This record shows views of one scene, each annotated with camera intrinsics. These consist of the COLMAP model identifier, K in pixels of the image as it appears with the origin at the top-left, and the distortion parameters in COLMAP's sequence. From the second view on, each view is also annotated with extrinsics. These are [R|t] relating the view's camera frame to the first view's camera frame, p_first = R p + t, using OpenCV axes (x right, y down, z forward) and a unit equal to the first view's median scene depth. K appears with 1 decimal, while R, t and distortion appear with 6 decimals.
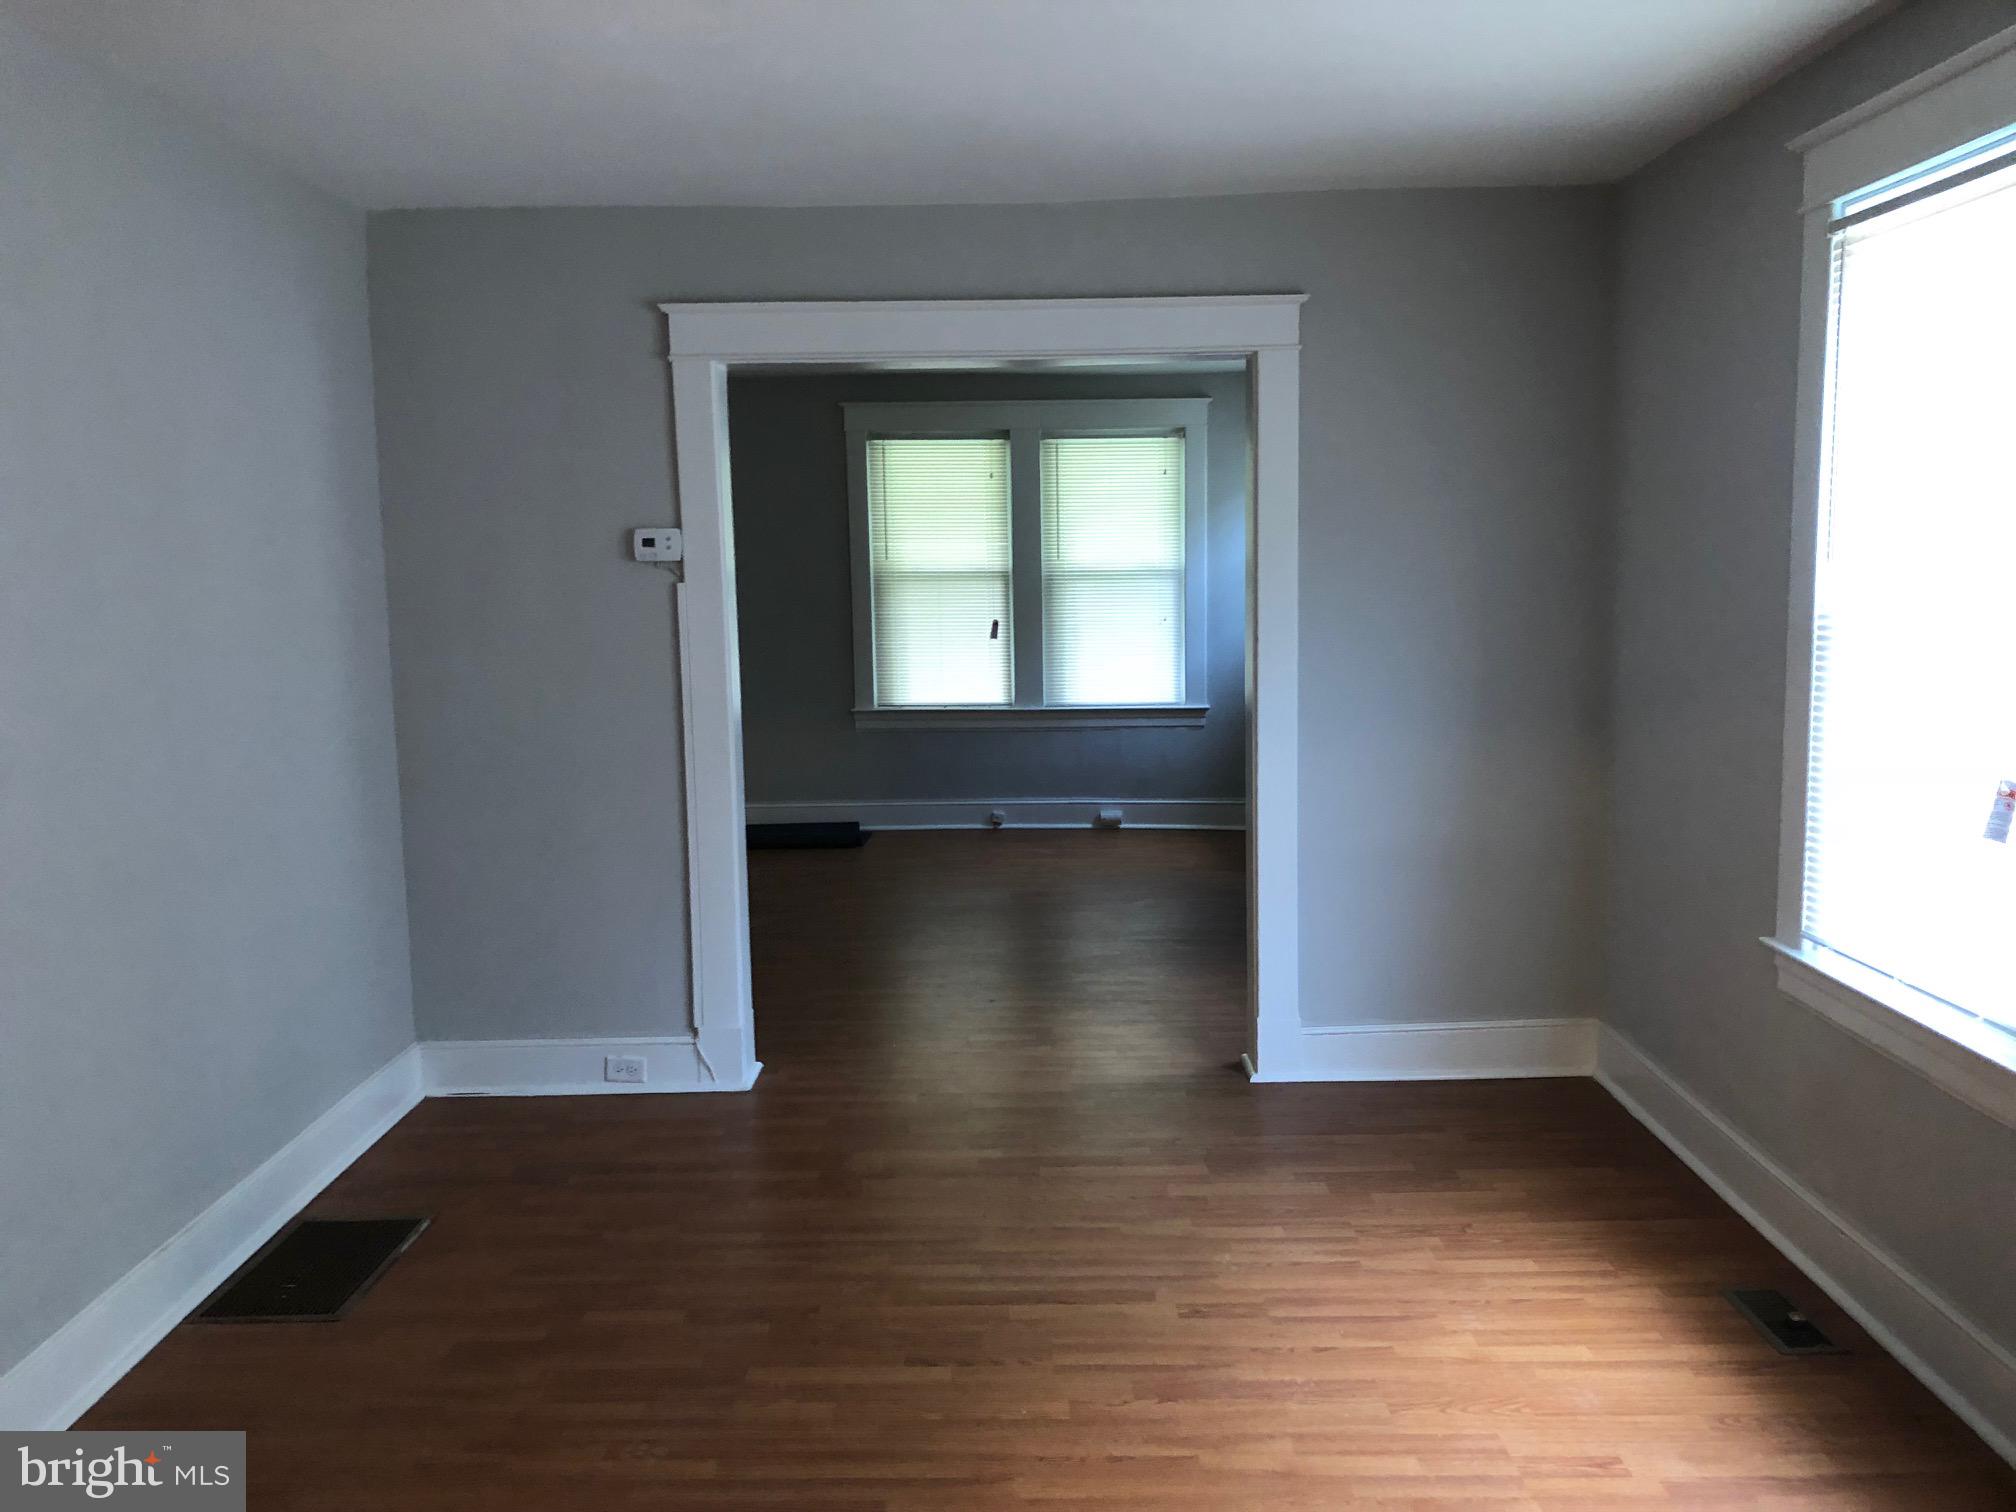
lens RADIAL K [[1643.5, 0, 1007.3], [0, 1643.5, 755.8], [0, 0, 1]] dist [0.012338, -0.001876]
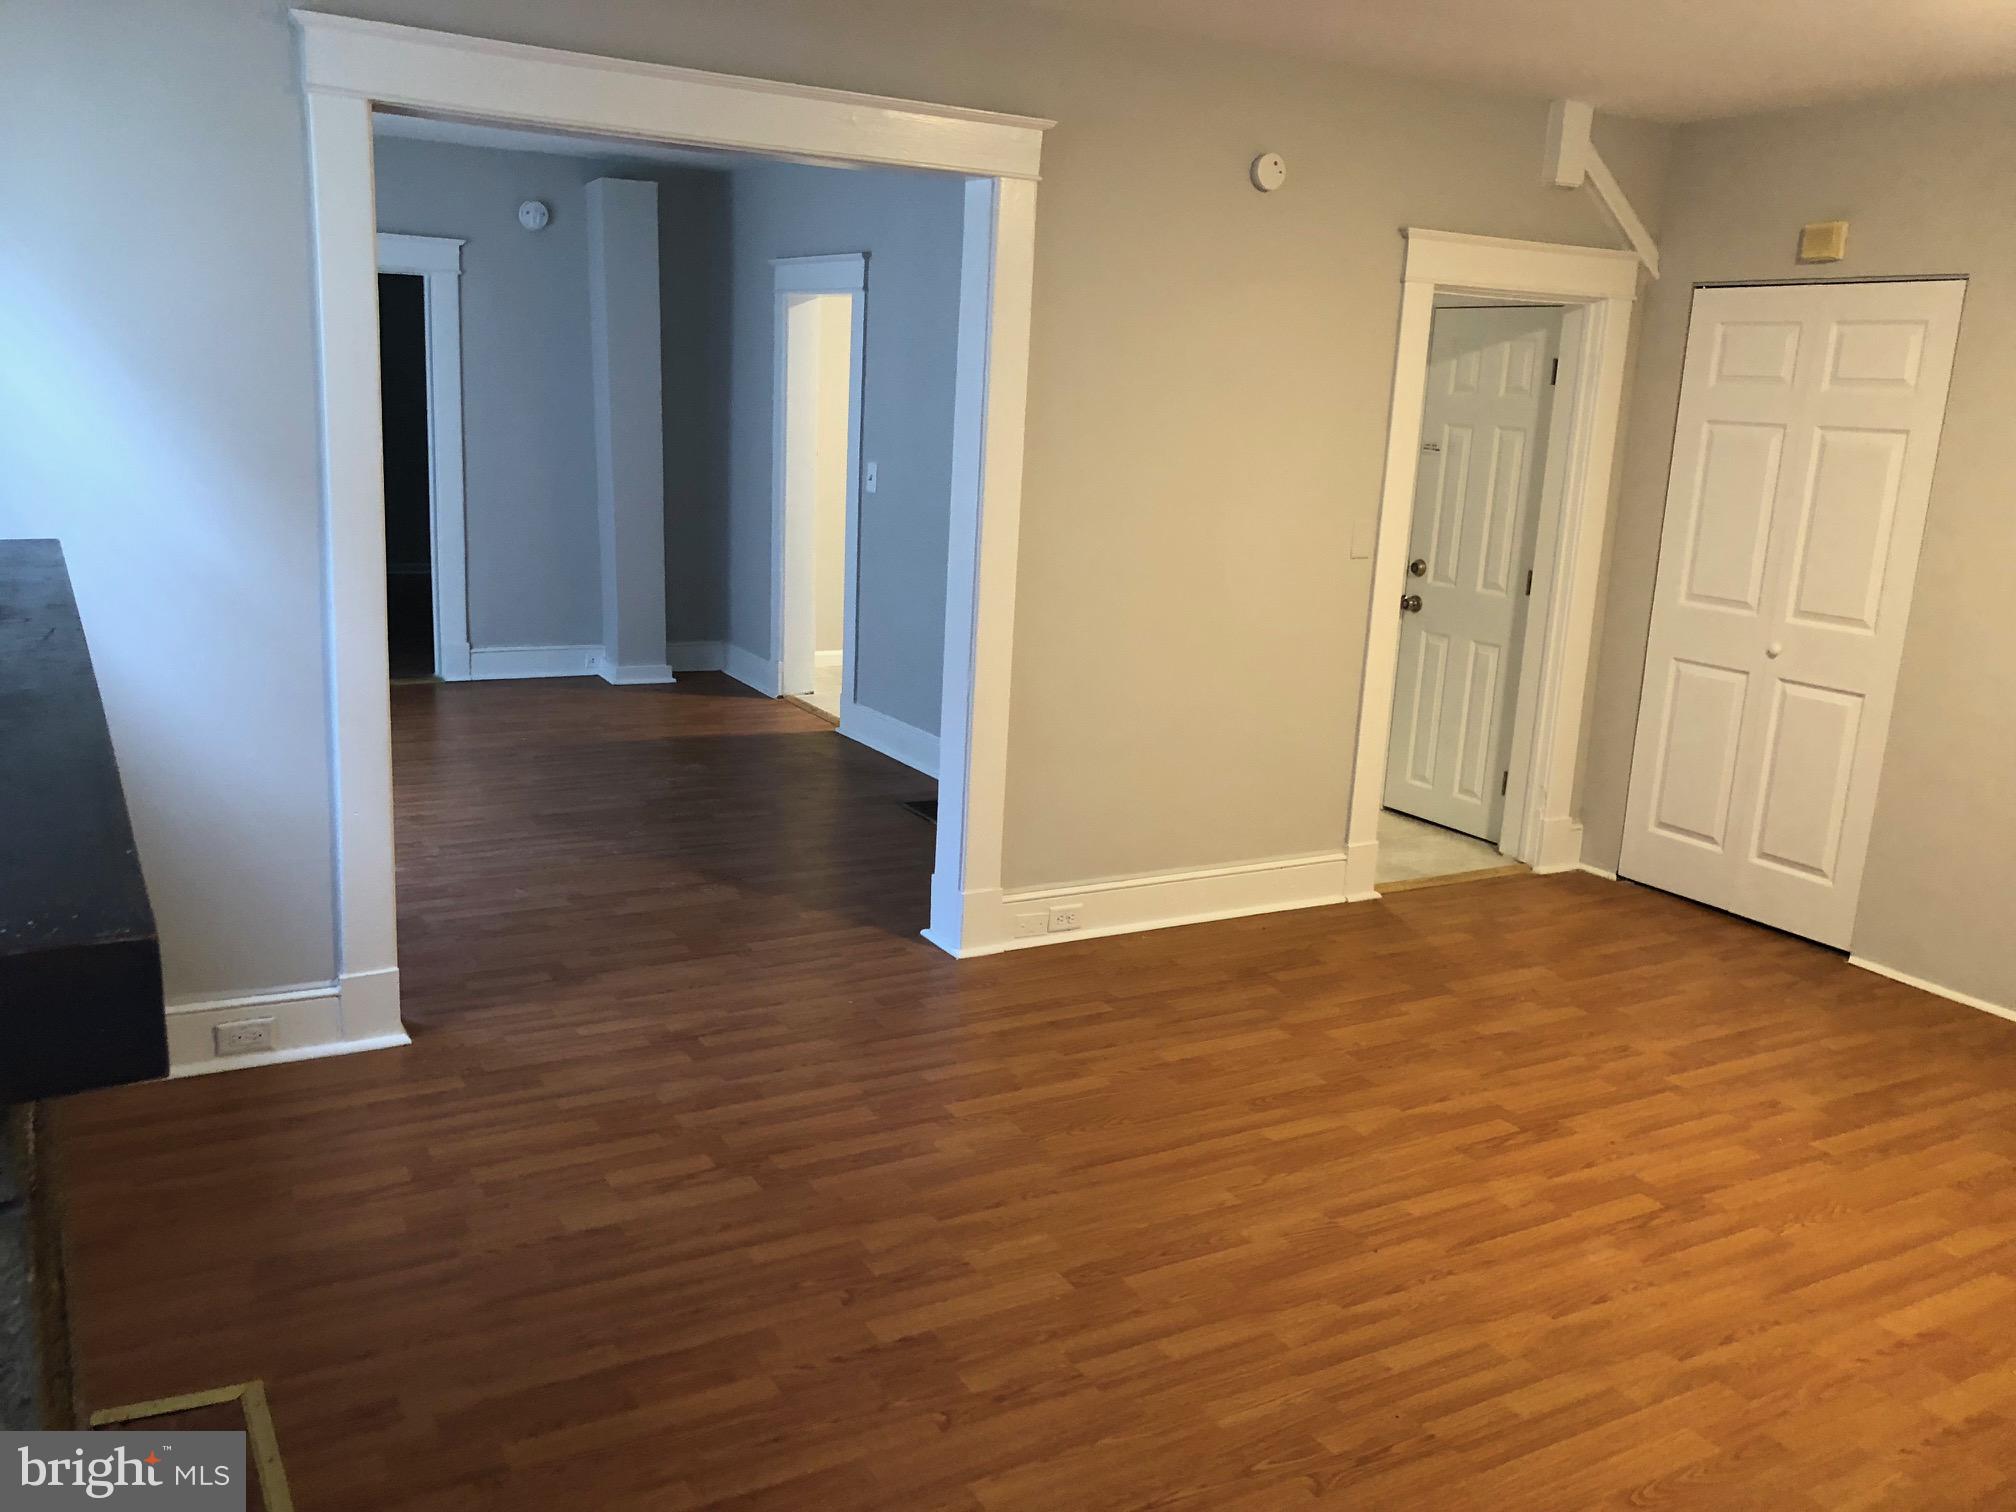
lens RADIAL K [[1661.2, 0, 991.2], [0, 1661.2, 745.5], [0, 0, 1]] dist [0.005681, 0.004440]
pose [[-0.869612, 0.085172, -0.486333, 0.473270], [-0.092819, 0.939245, 0.330460, -0.405518], [0.484932, 0.332513, -0.808873, 3.013335]]
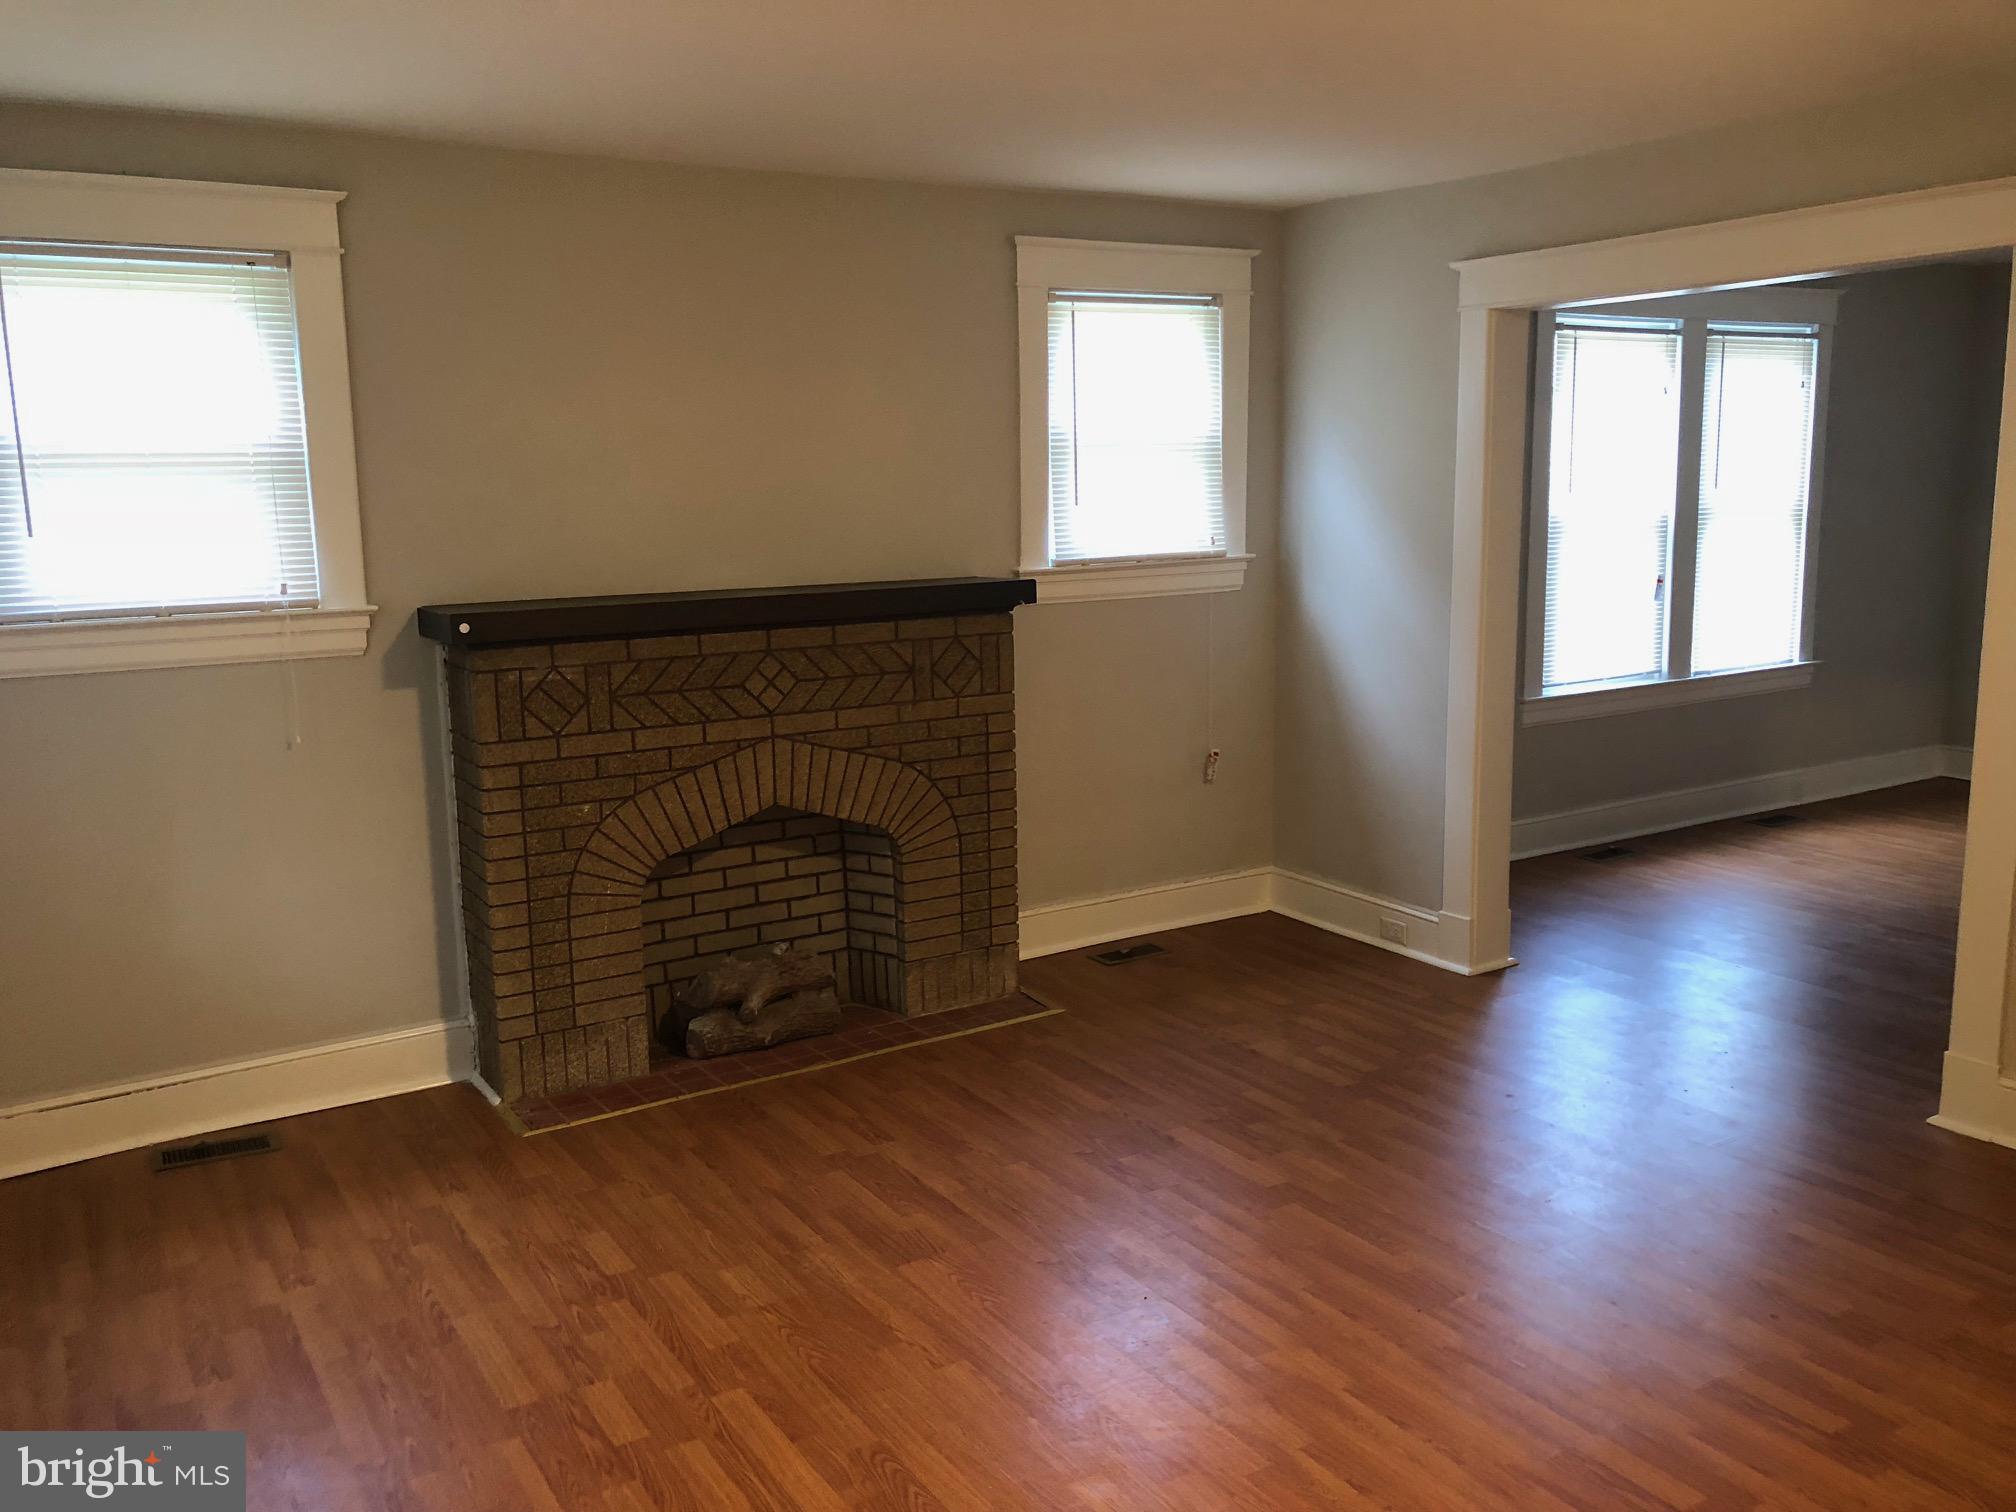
lens RADIAL K [[1661.2, 0, 991.2], [0, 1661.2, 745.5], [0, 0, 1]] dist [0.005681, 0.004440]
pose [[-0.521289, -0.112041, 0.845993, -1.027702], [0.133089, 0.968540, 0.210279, -0.395220], [-0.842938, 0.222209, -0.489978, 3.067092]]
